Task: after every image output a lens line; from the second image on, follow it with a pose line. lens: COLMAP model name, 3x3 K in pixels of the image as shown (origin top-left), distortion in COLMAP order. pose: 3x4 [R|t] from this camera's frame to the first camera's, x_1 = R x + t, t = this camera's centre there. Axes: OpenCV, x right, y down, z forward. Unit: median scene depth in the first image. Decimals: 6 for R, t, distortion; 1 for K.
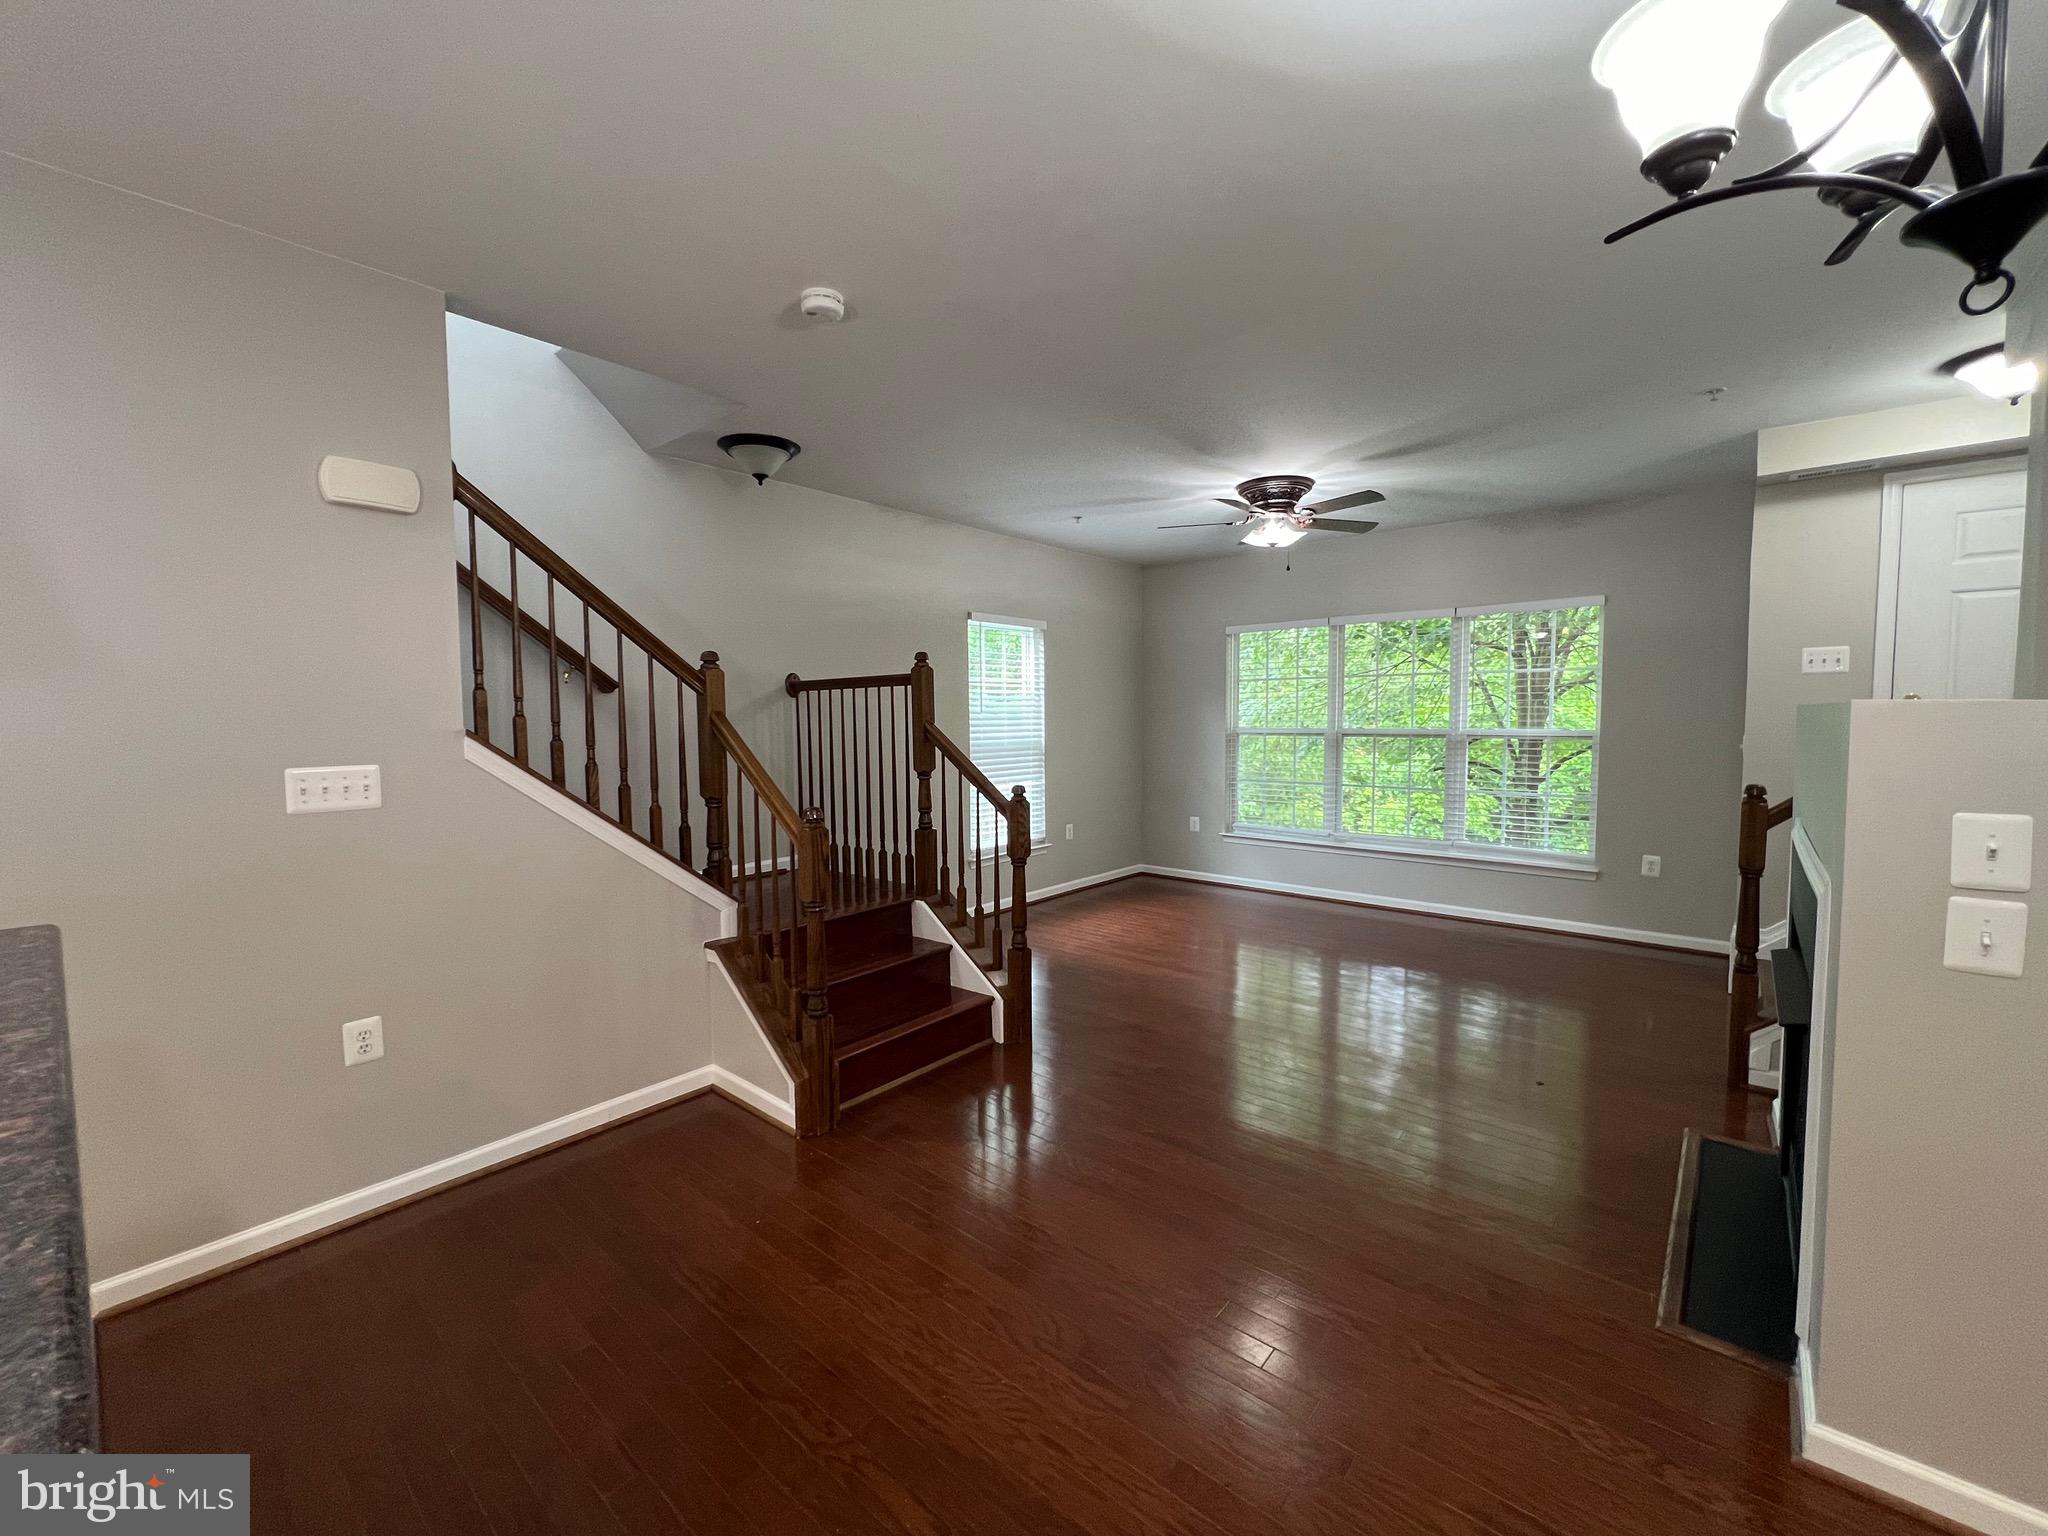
lens RADIAL K [[831.5, 0, 1016.8], [0, 831.5, 761.3], [0, 0, 1]] dist [-0.001333, 0.000354]
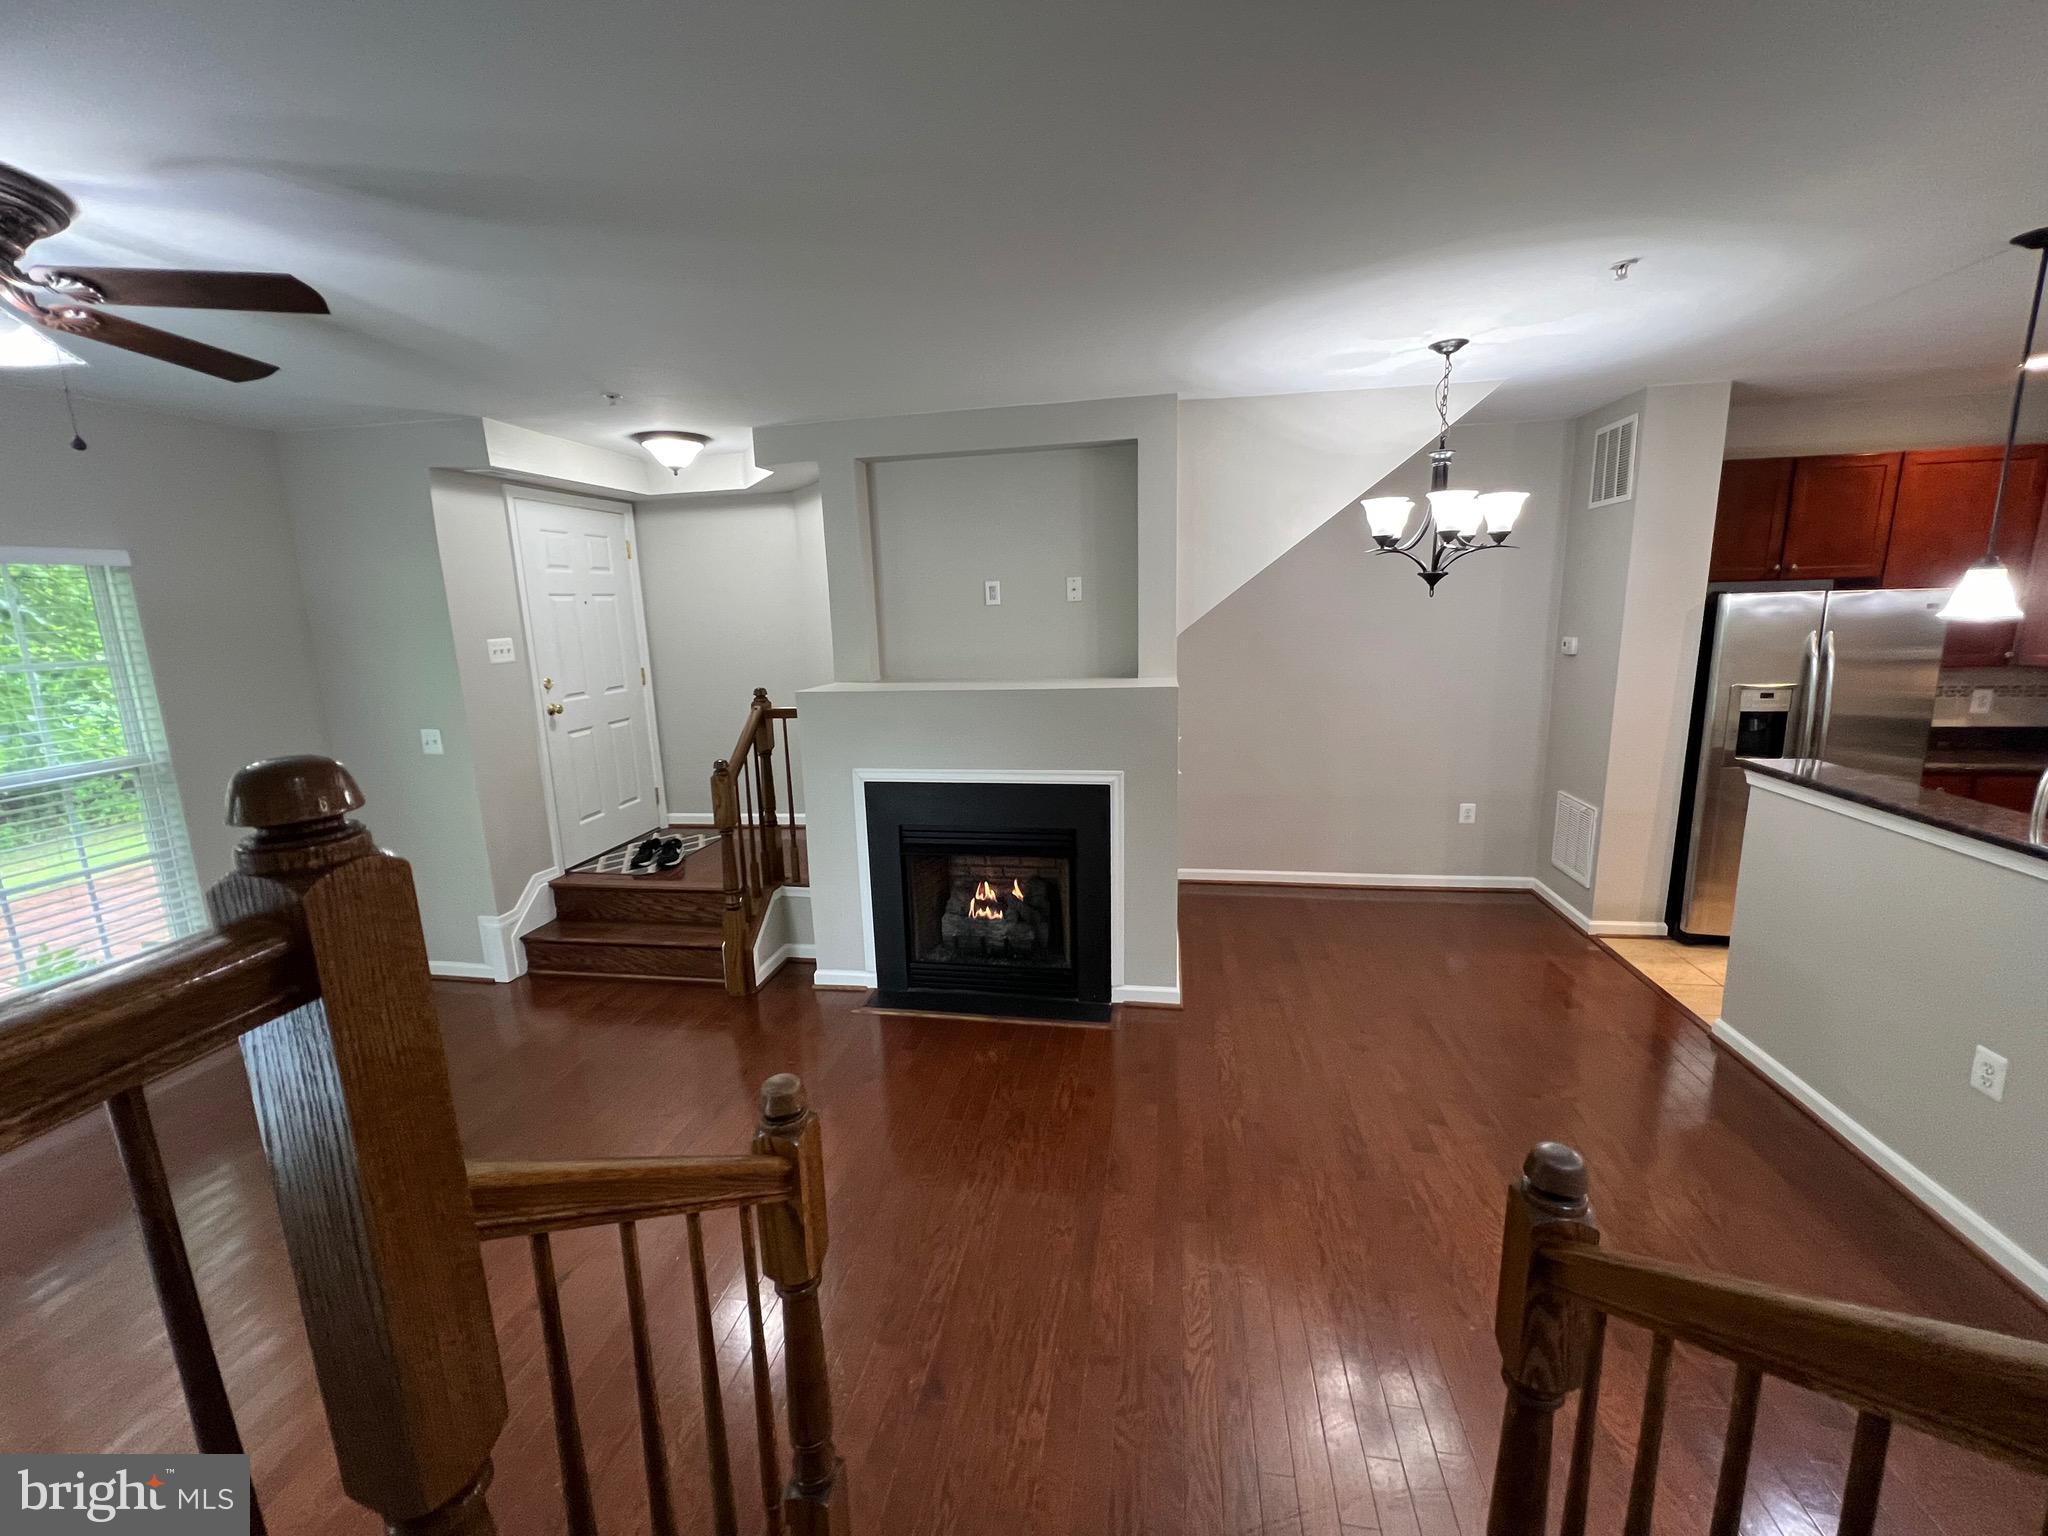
lens RADIAL K [[831.5, 0, 1016.8], [0, 831.5, 761.3], [0, 0, 1]] dist [-0.001333, 0.000354]
pose [[-0.506657, -0.139822, 0.850734, -0.296878], [0.085054, 0.973842, 0.210709, -0.150844], [-0.857942, 0.179116, -0.481511, 0.961915]]
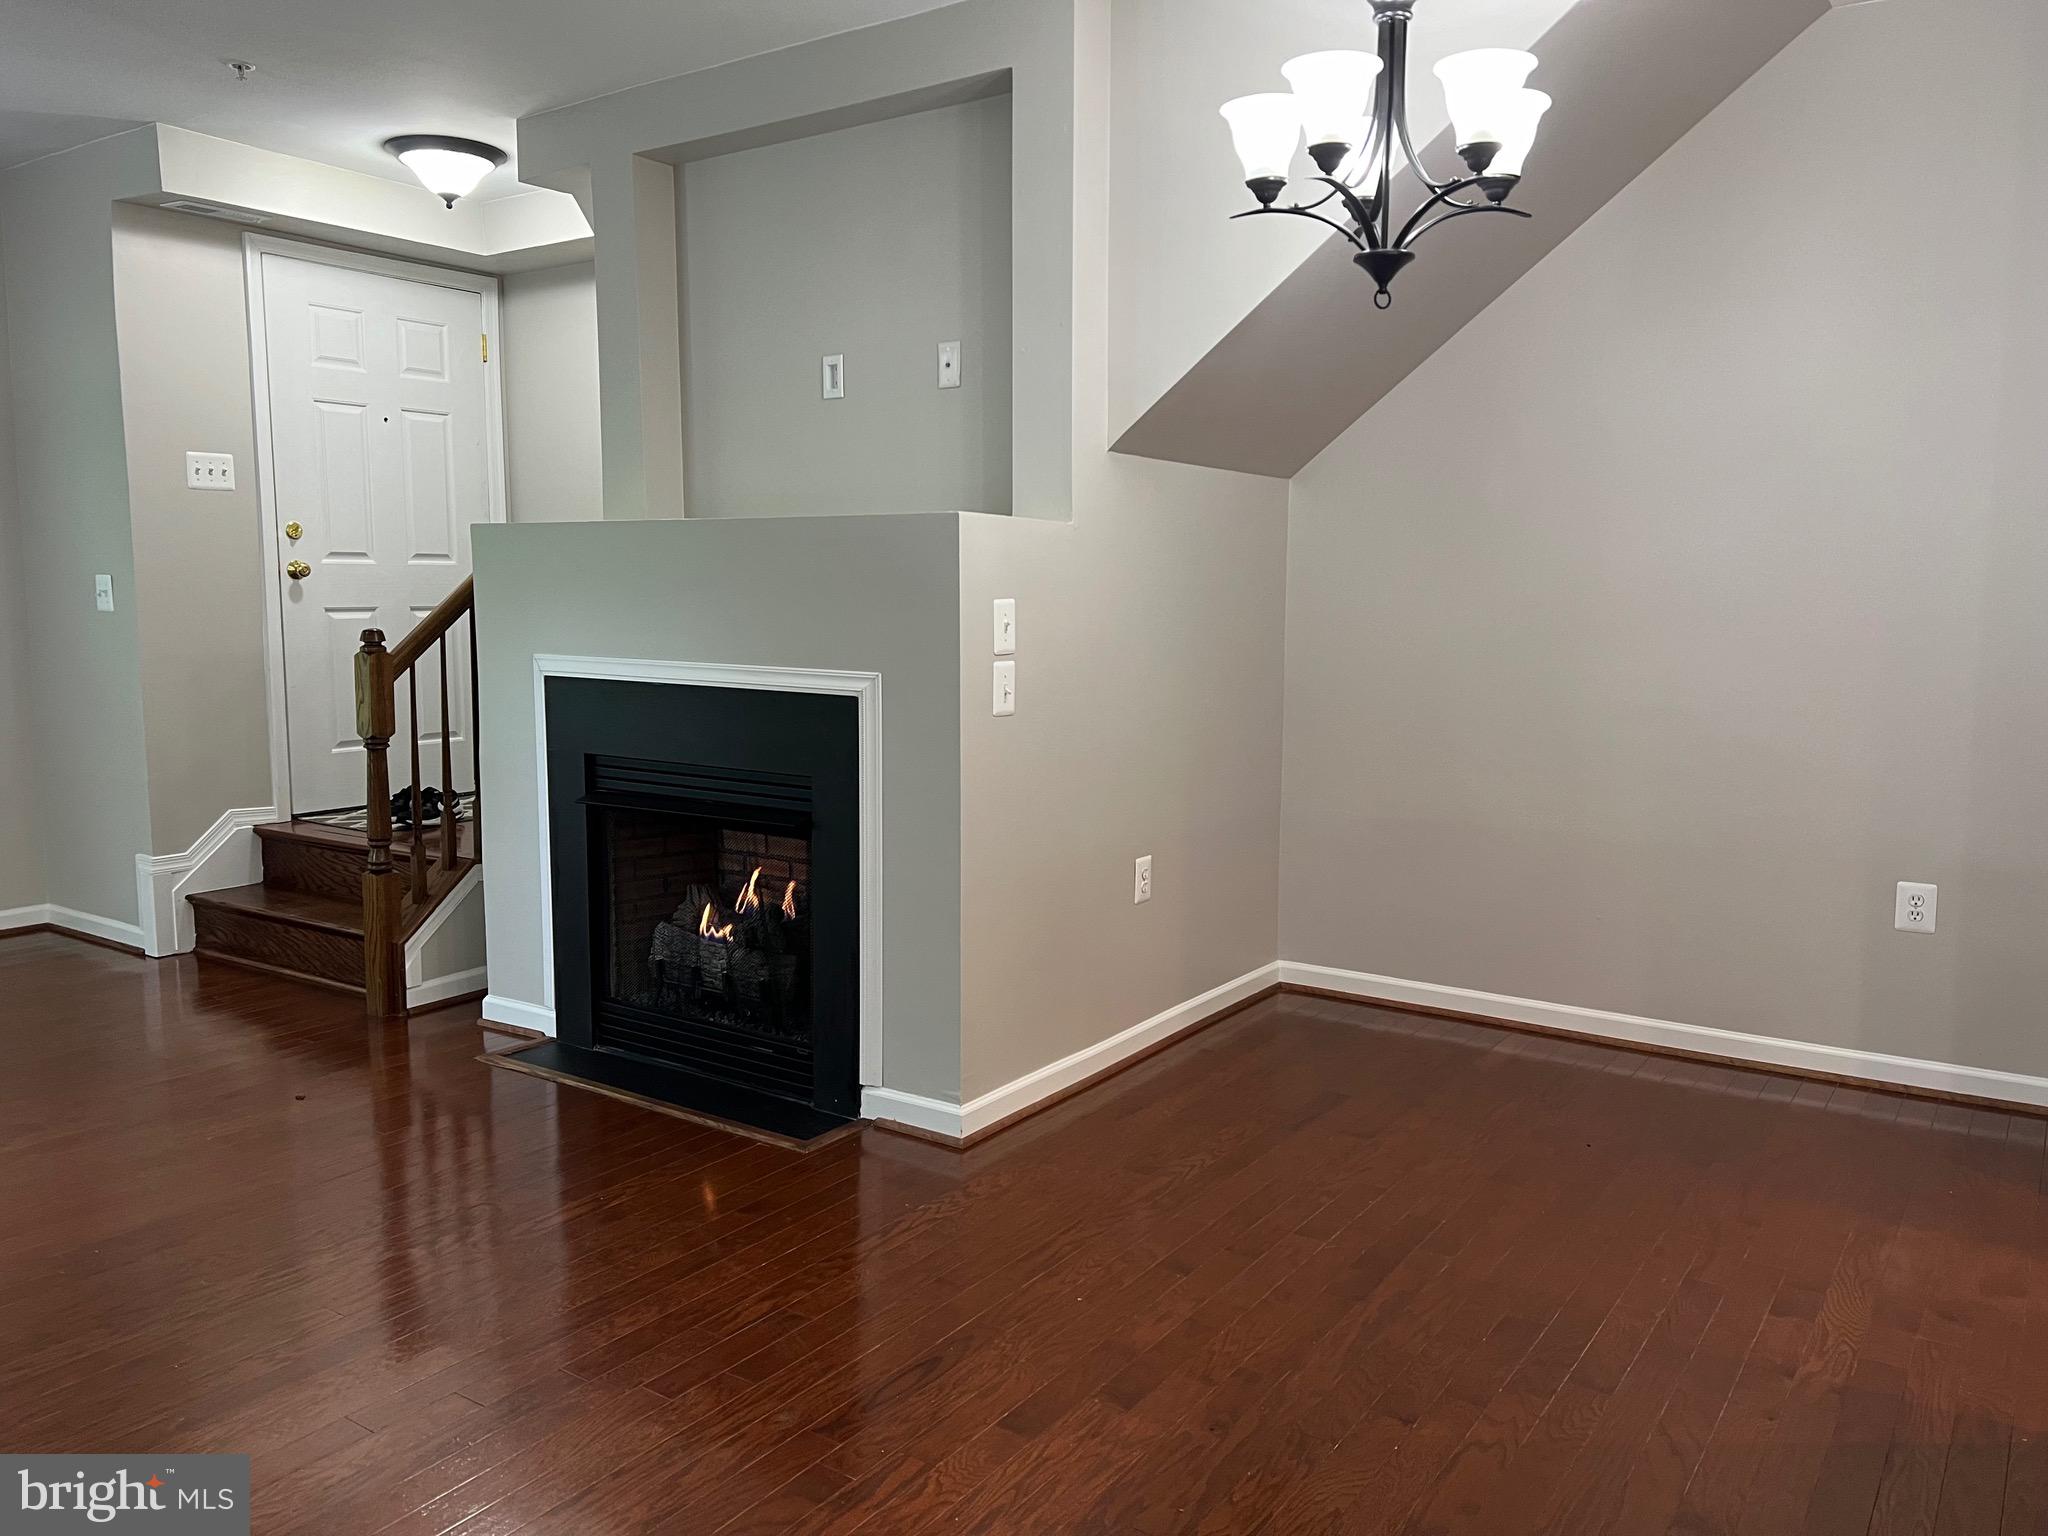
lens RADIAL K [[1528.3, 0, 1024.0], [0, 1528.3, 768.0], [0, 0, 1]] dist [0.090040, -0.116562]
pose [[-0.105998, -0.113505, 0.987867, -0.487392], [0.055060, 0.991270, 0.119804, 0.013758], [-0.992841, 0.067091, -0.098823, 0.434355]]
